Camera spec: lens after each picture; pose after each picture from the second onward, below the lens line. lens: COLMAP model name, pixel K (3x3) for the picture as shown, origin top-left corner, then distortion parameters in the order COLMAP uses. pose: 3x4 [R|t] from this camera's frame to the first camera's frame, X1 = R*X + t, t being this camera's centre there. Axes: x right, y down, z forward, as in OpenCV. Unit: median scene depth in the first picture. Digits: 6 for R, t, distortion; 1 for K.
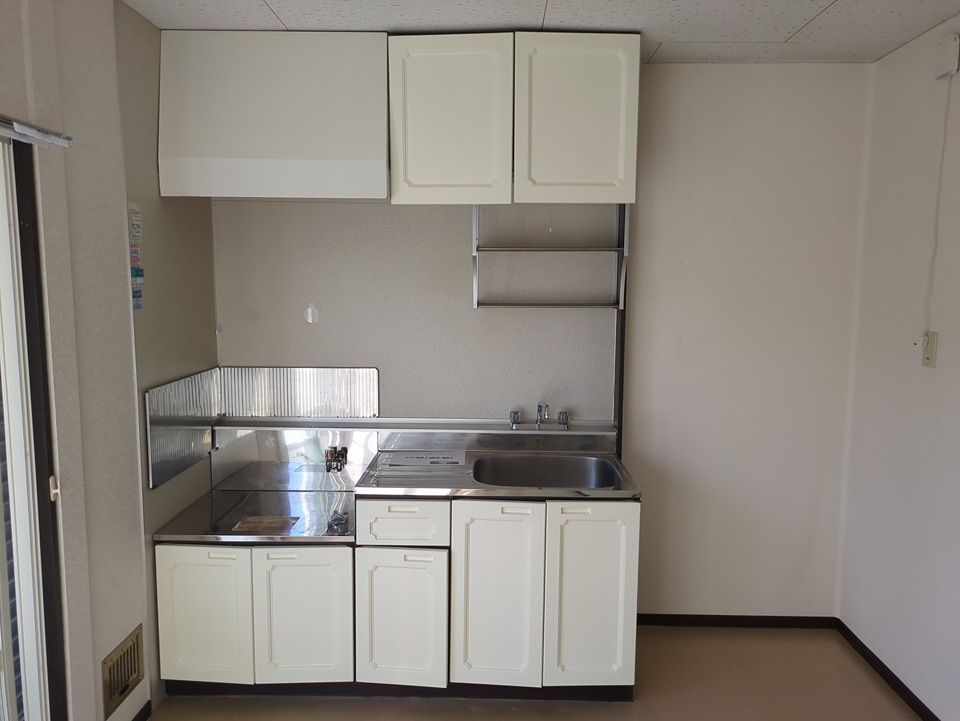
lens RADIAL K [[706.1, 0, 483.4], [0, 706.1, 363.7], [0, 0, 1]] dist [0.044590, -0.023305]
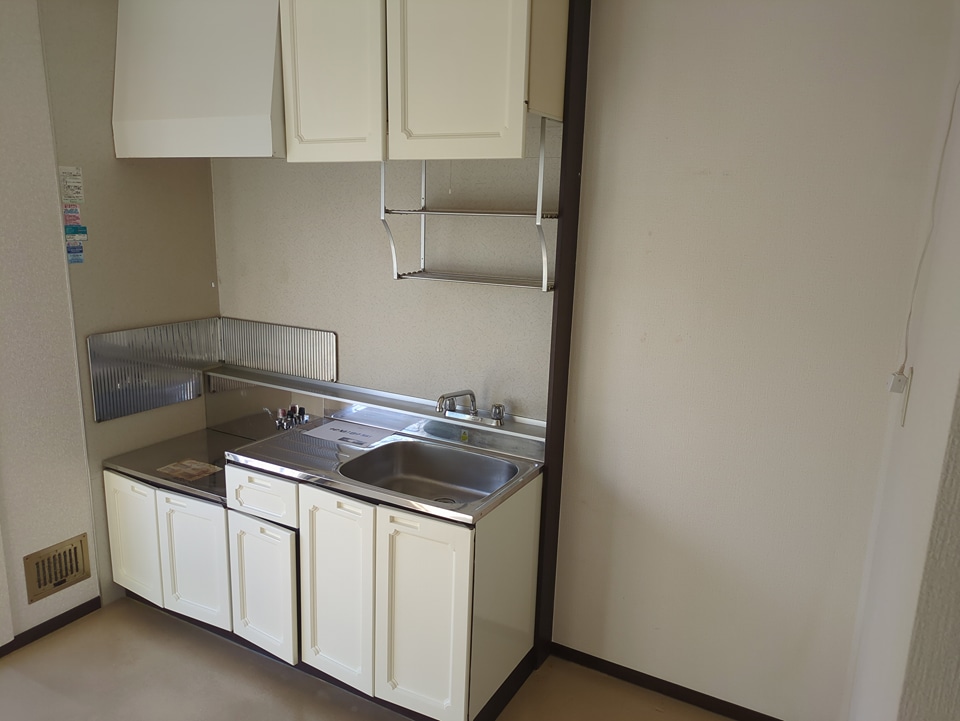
lens RADIAL K [[706.1, 0, 466.9], [0, 706.1, 380.6], [0, 0, 1]] dist [0.044590, -0.023305]
pose [[0.878088, 0.129333, -0.460688, 0.567826], [-0.078980, 0.988748, 0.127041, -0.081441], [0.471935, -0.075168, 0.878423, 0.275661]]
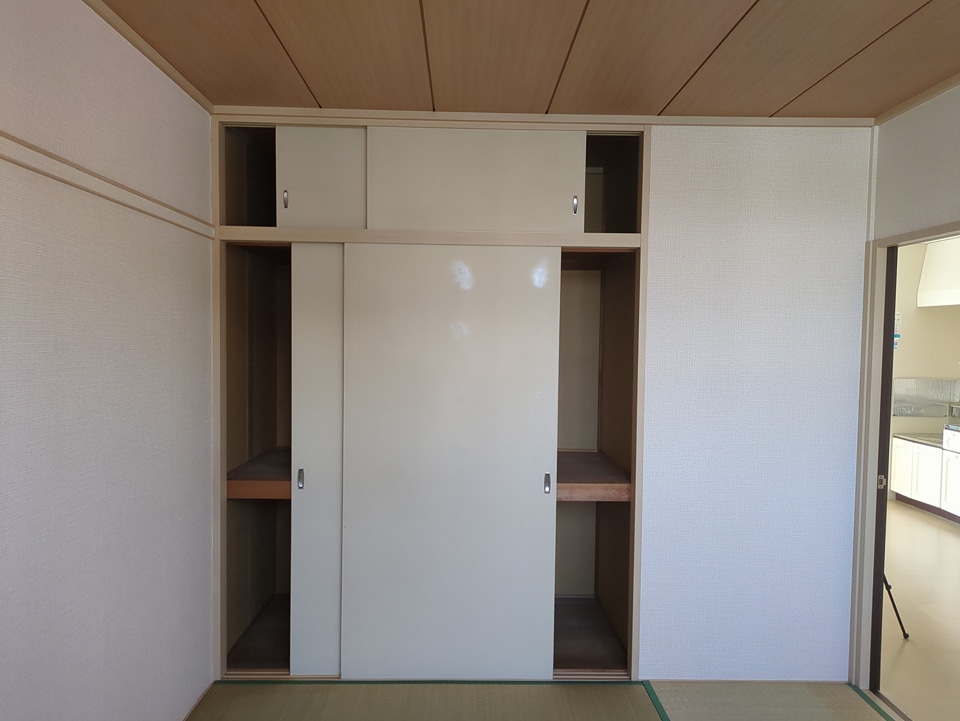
lens RADIAL K [[706.1, 0, 485.0], [0, 706.1, 363.7], [0, 0, 1]] dist [0.044590, -0.023305]
pose [[0.043880, 0.038291, -0.998303, 2.135084], [-0.135638, 0.990241, 0.032020, 0.103869], [0.989786, 0.134002, 0.048645, -0.677691]]
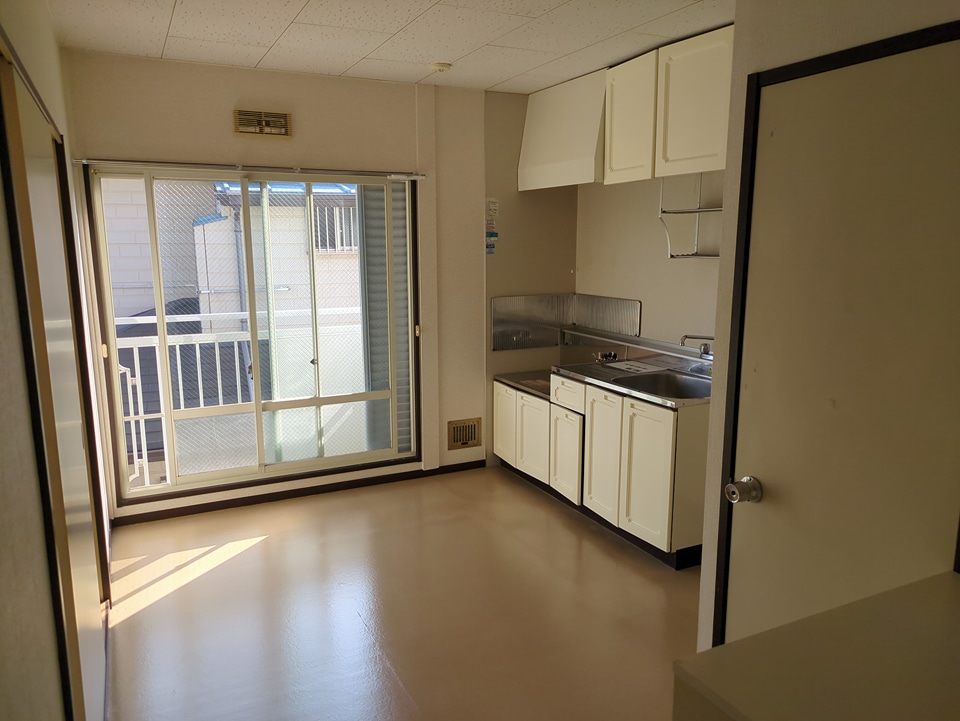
lens RADIAL K [[706.1, 0, 470.7], [0, 706.1, 373.9], [0, 0, 1]] dist [0.044590, -0.023305]
pose [[0.454187, 0.161770, -0.876096, 1.144904], [-0.097374, 0.986499, 0.131675, -0.003969], [0.885569, 0.025504, 0.463807, 0.079685]]
